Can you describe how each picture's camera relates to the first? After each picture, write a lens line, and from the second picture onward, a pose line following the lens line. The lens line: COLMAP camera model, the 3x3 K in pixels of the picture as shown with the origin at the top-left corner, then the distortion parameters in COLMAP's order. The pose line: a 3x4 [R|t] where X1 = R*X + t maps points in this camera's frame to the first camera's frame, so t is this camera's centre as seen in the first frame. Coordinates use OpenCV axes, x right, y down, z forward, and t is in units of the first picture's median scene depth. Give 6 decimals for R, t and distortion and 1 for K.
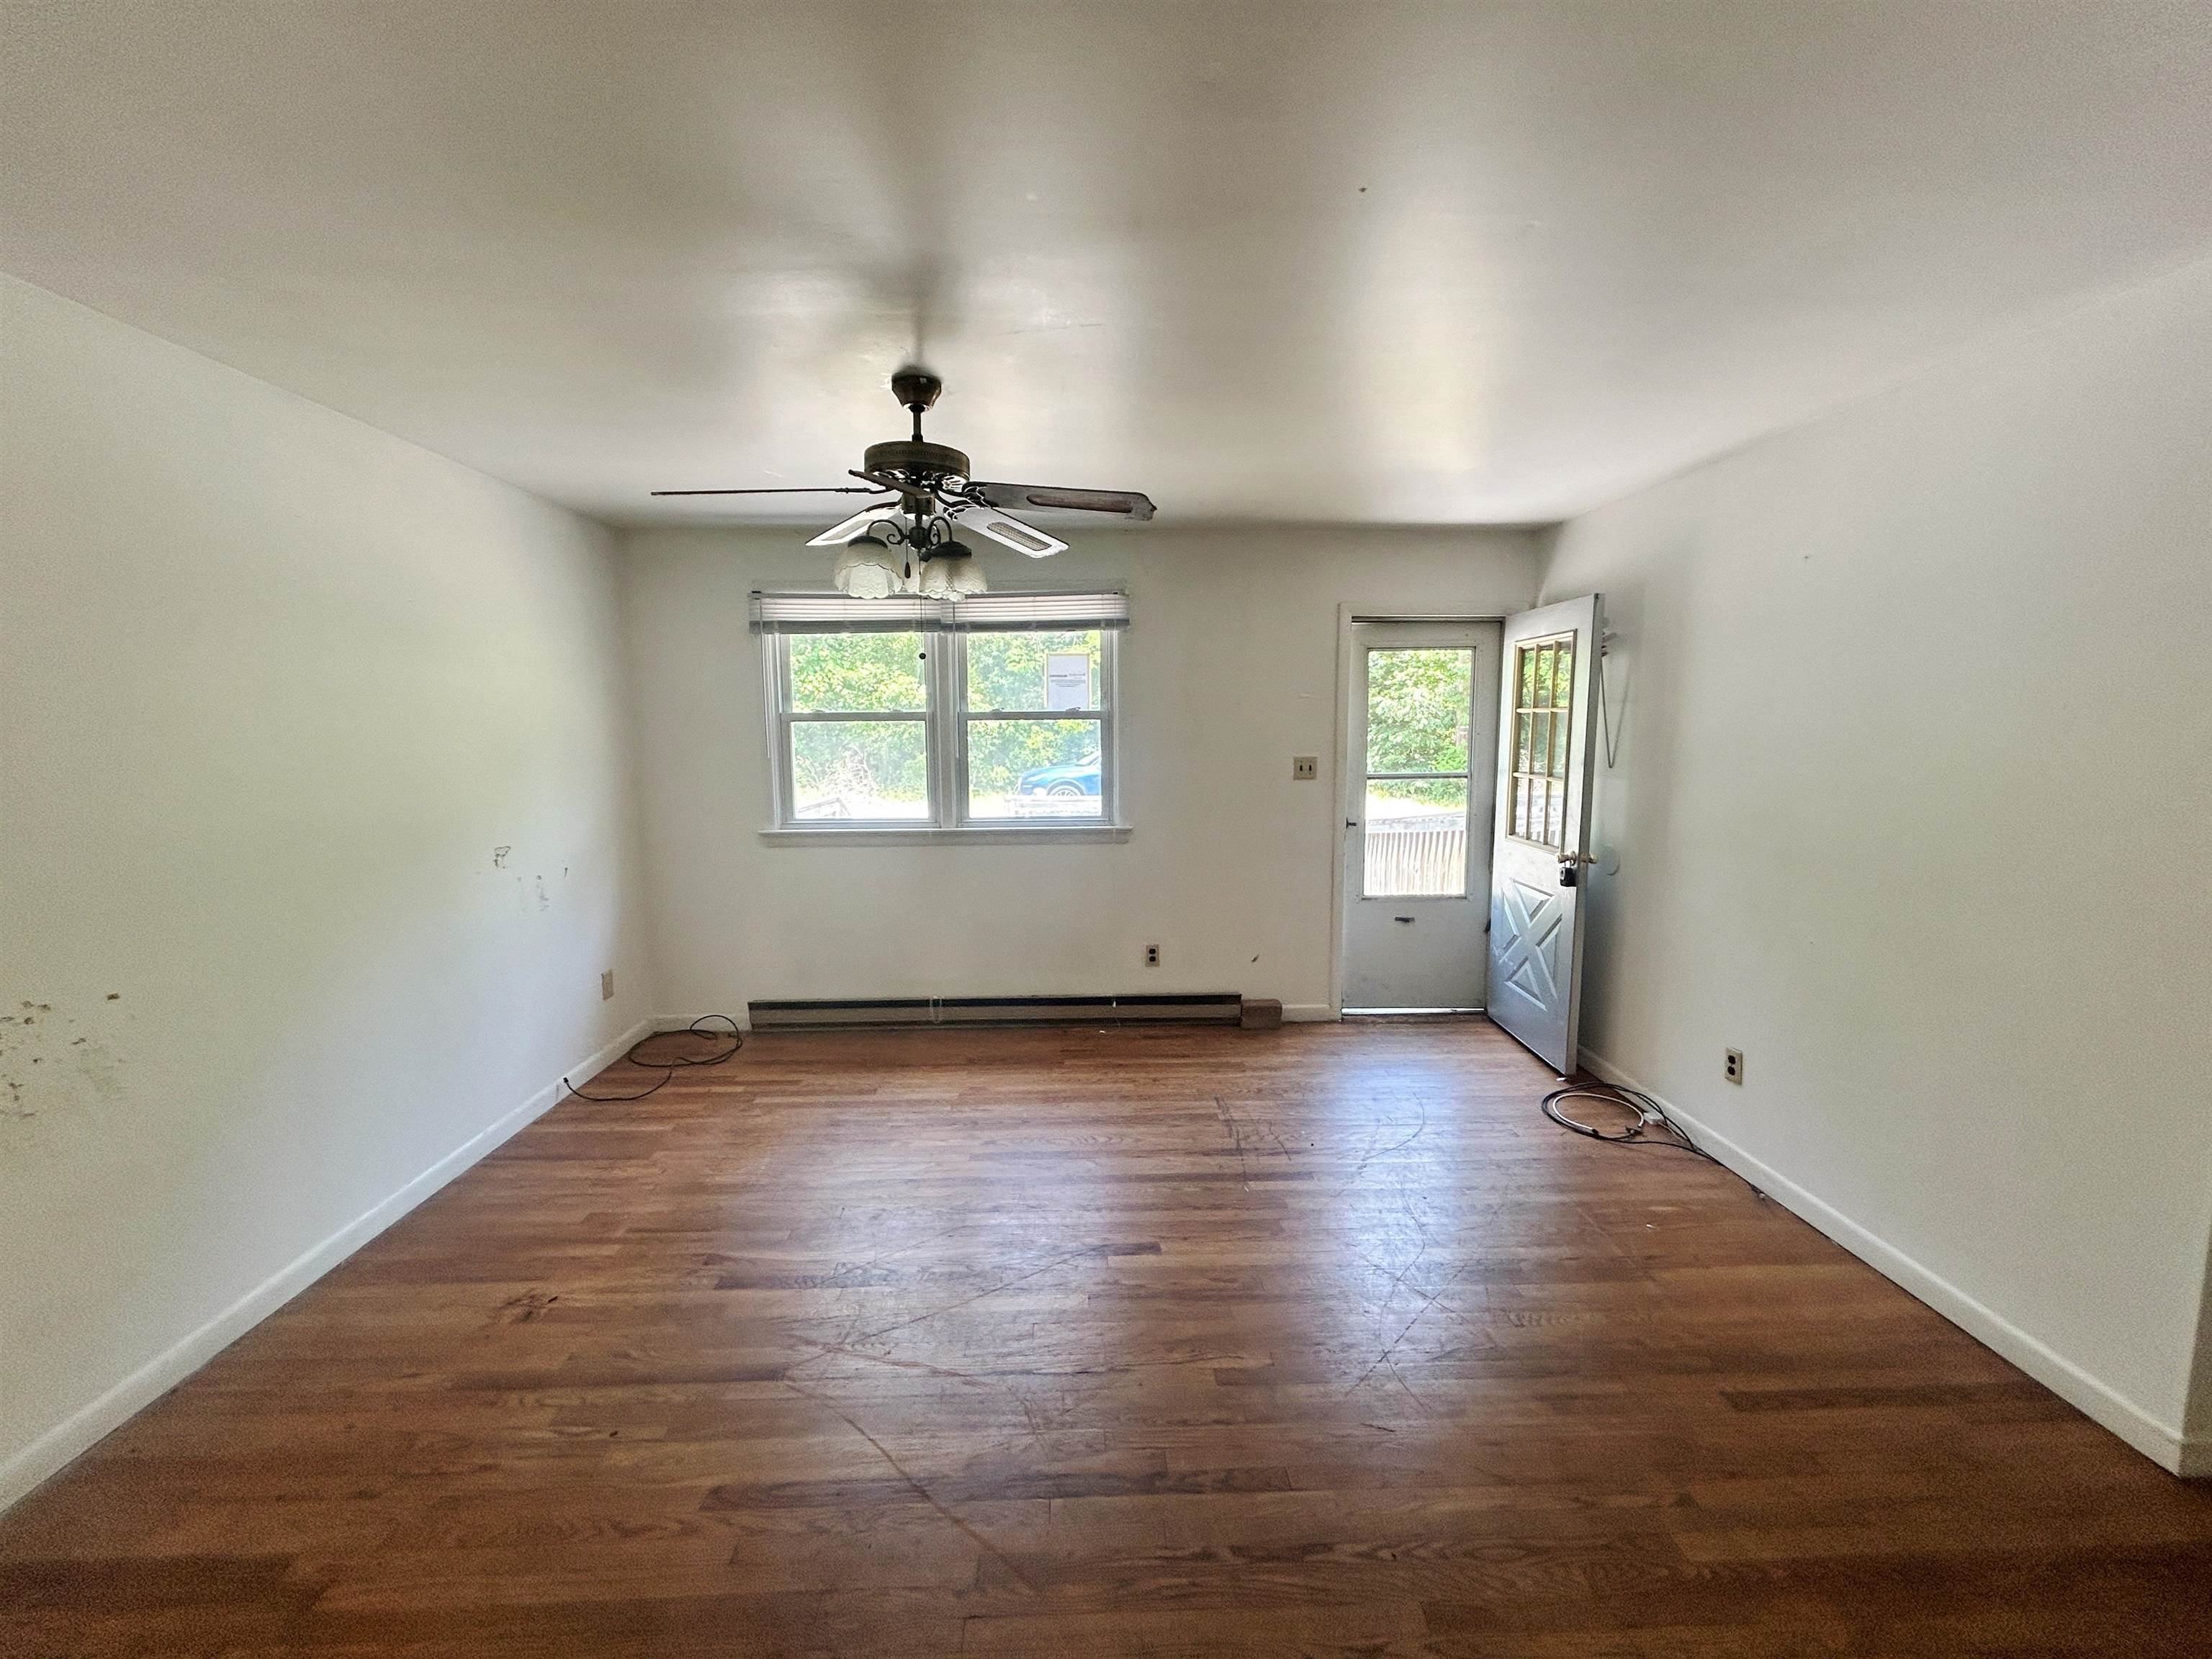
lens RADIAL K [[895.3, 0, 1106.0], [0, 895.3, 829.5], [0, 0, 1]] dist [0.000985, 0.000009]
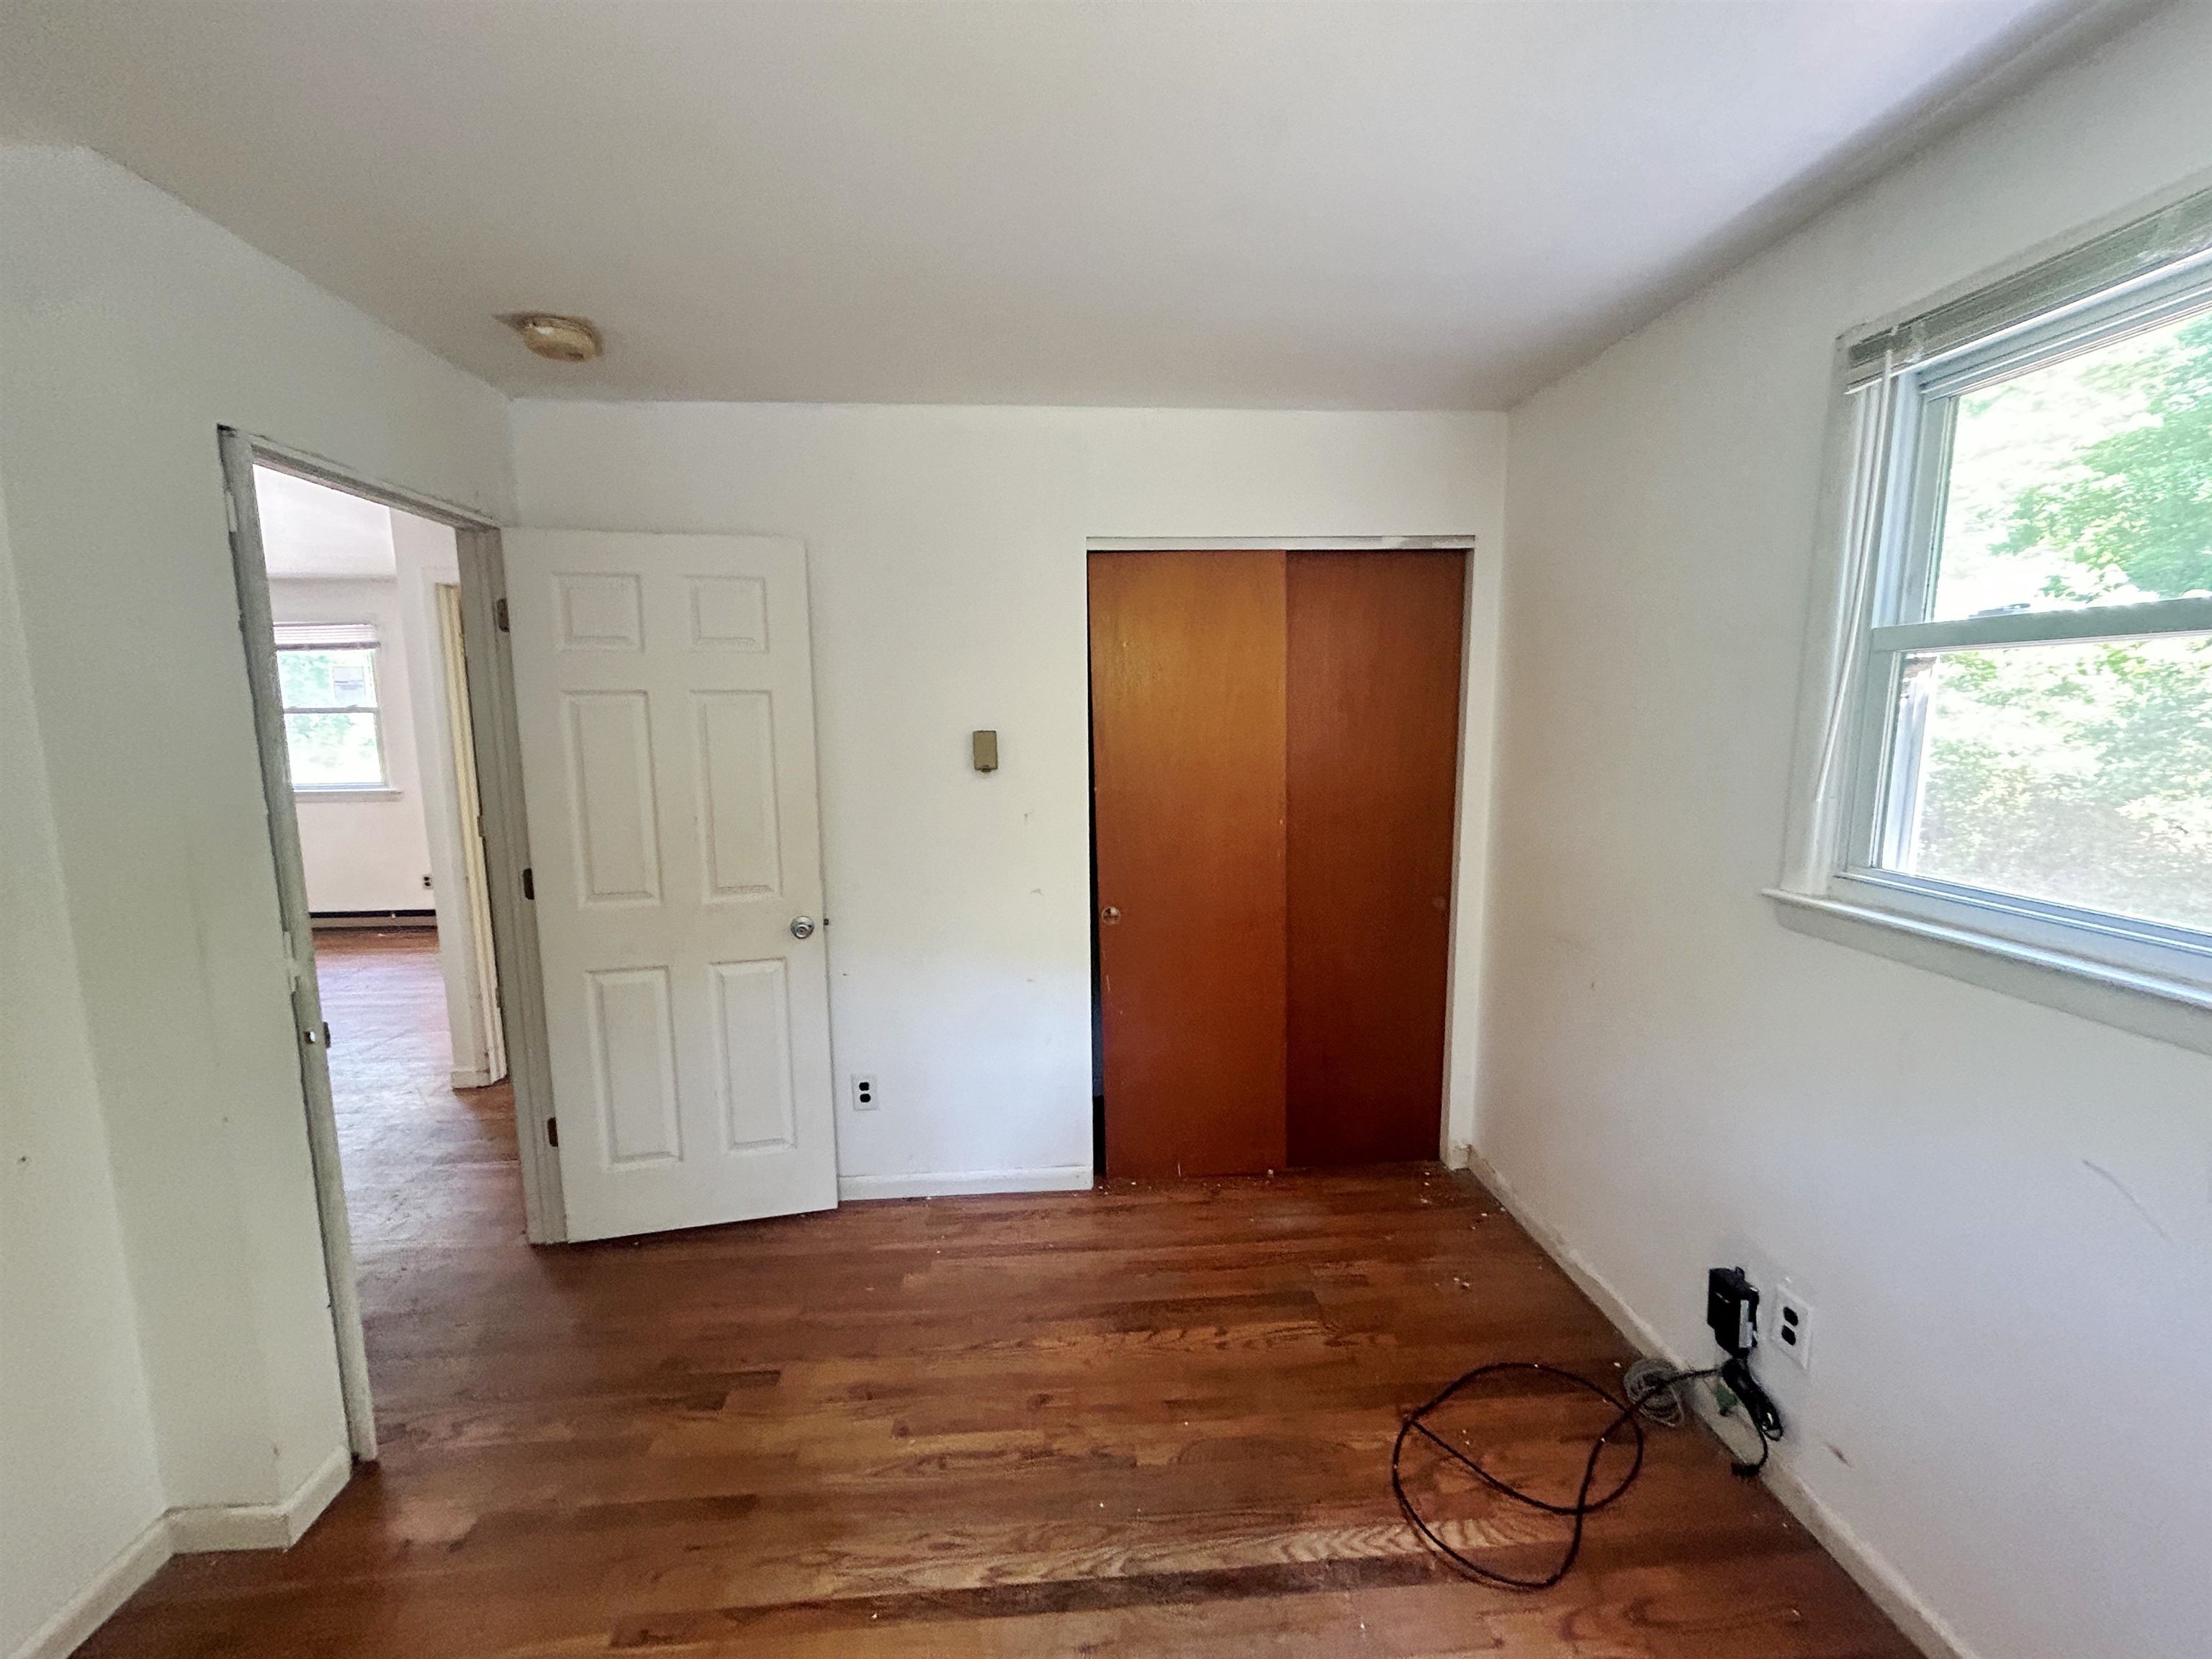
lens RADIAL K [[894.4, 0, 1094.7], [0, 894.4, 827.7], [0, 0, 1]] dist [0.012212, -0.000008]
pose [[0.999522, -0.012066, 0.028470, 1.107135], [0.011822, 0.999892, 0.008755, 0.059296], [-0.028573, -0.008415, 0.999556, -0.458411]]
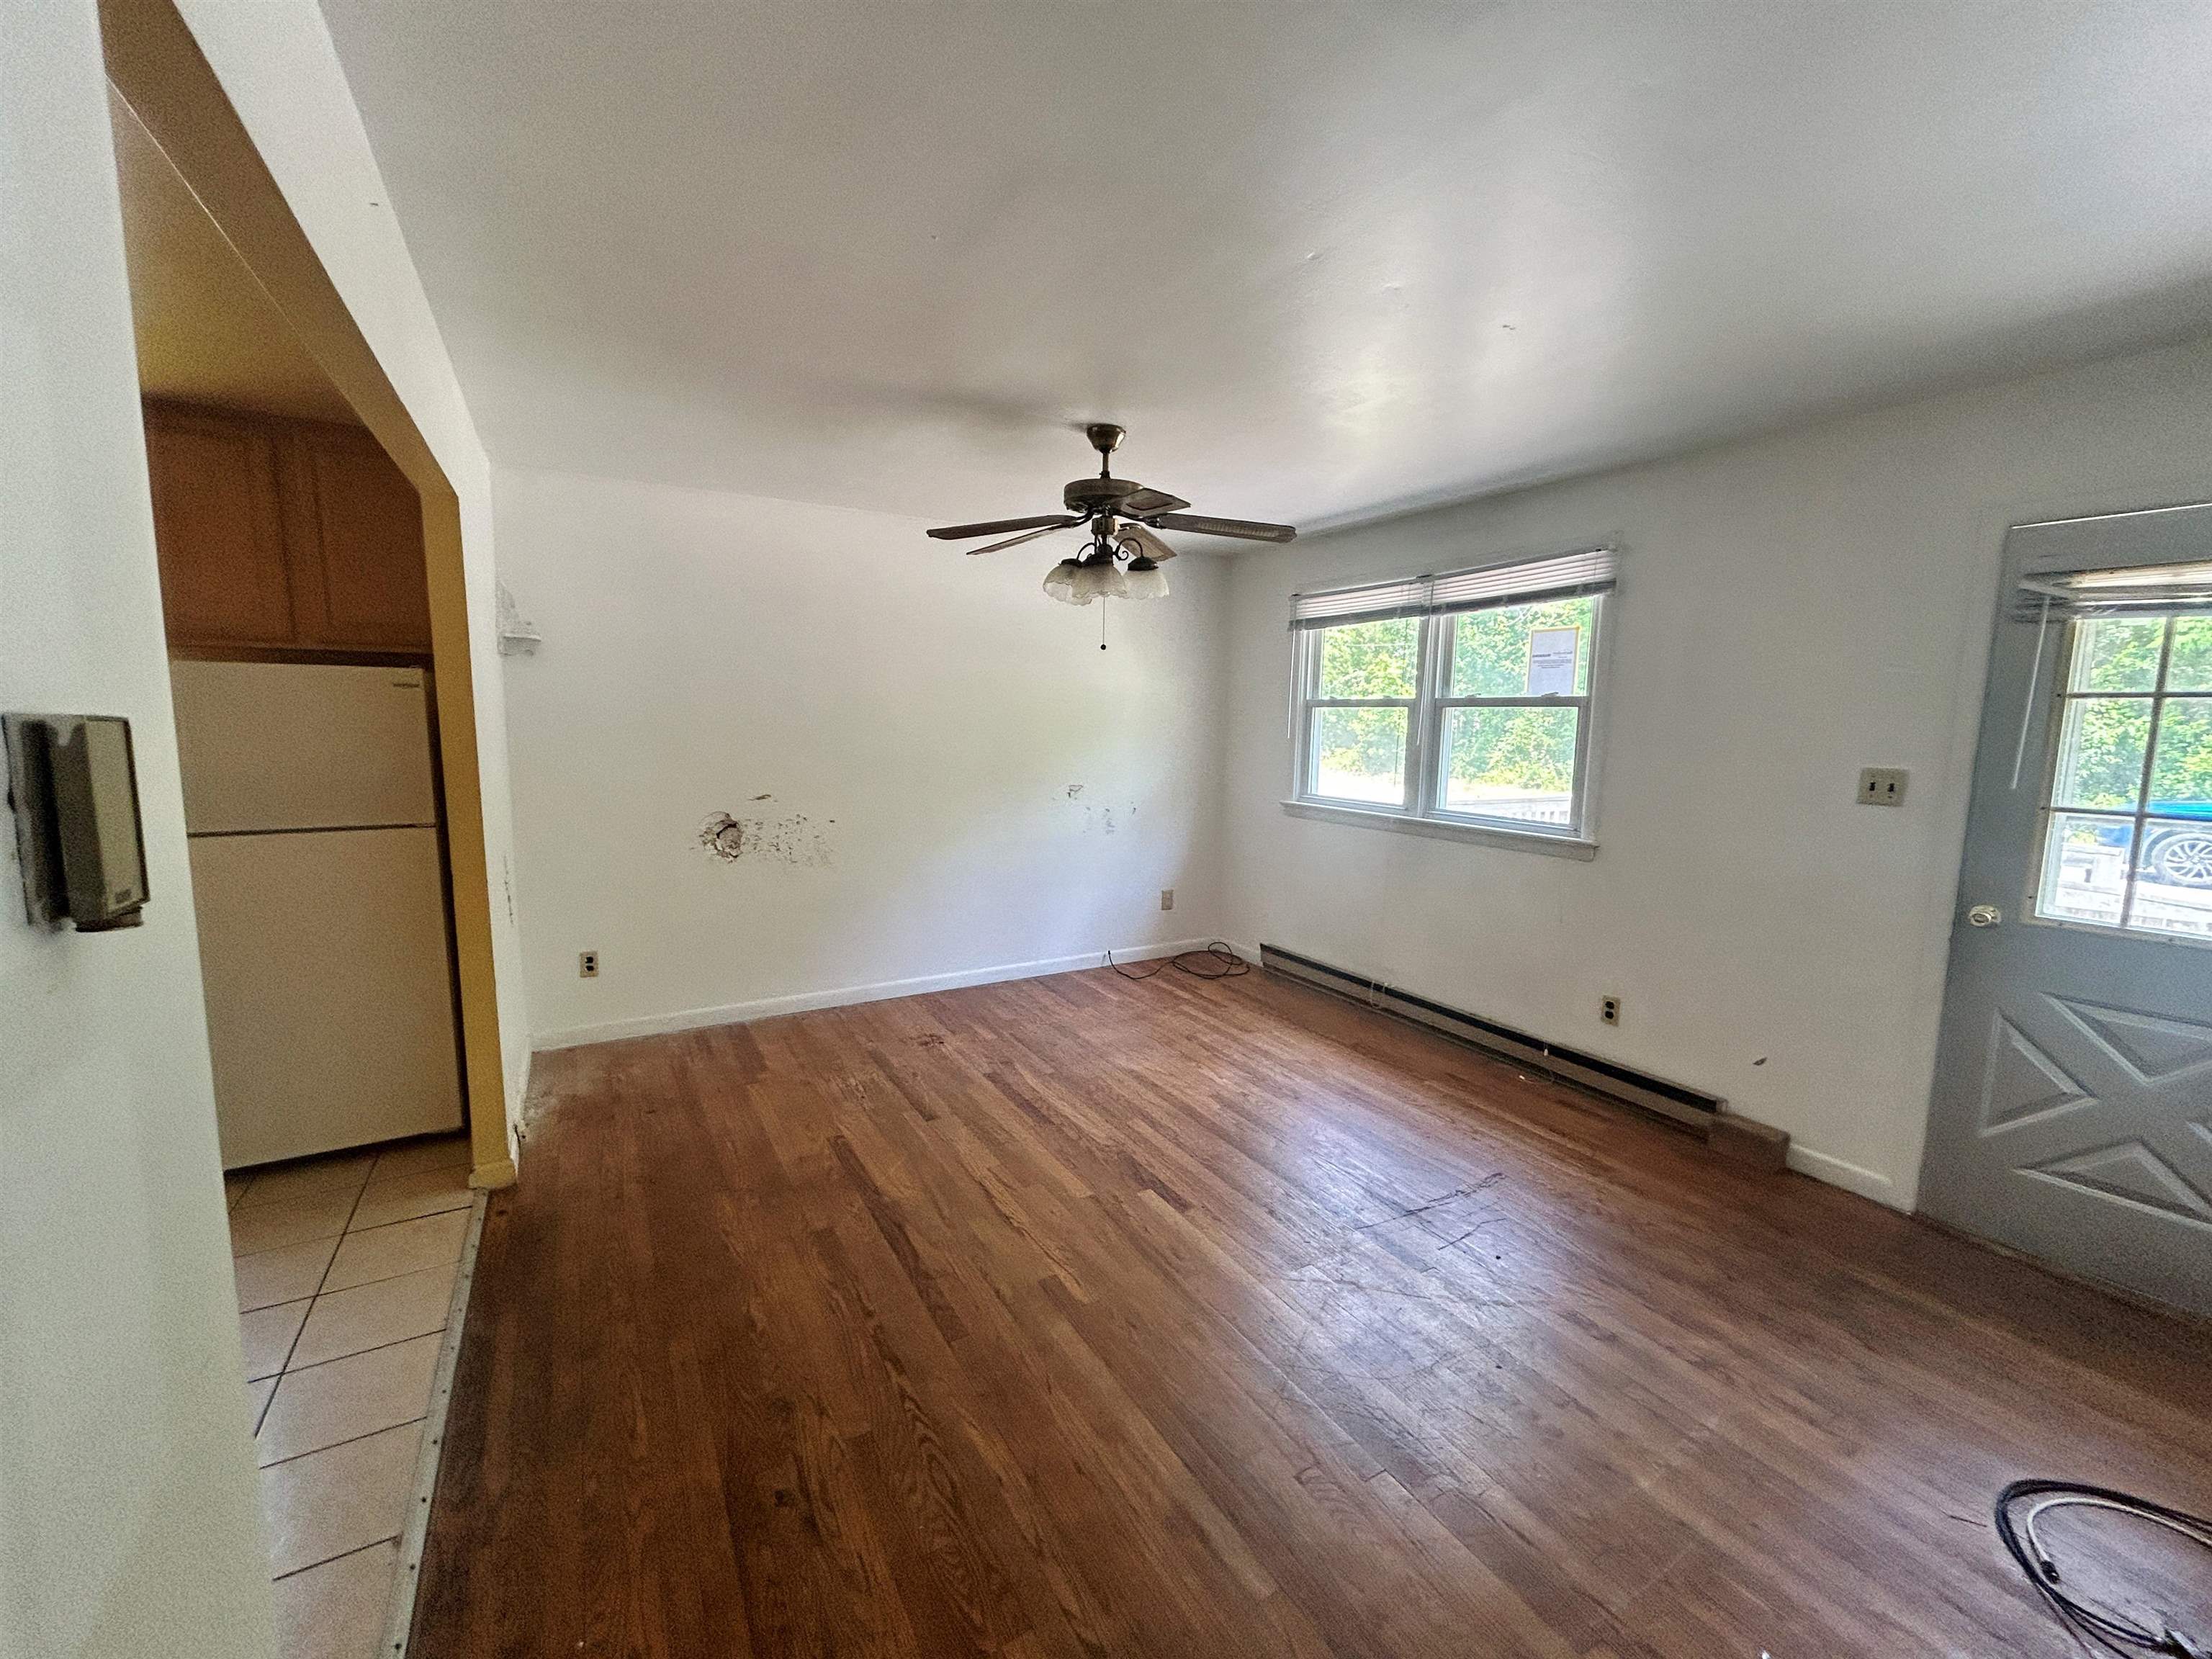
lens RADIAL K [[894.4, 0, 1094.7], [0, 894.4, 827.7], [0, 0, 1]] dist [0.012212, -0.000008]
pose [[0.471041, 0.124722, -0.873249, 0.527714], [-0.122685, 0.989595, 0.075162, -0.021340], [0.873538, 0.071730, 0.481442, 0.230609]]
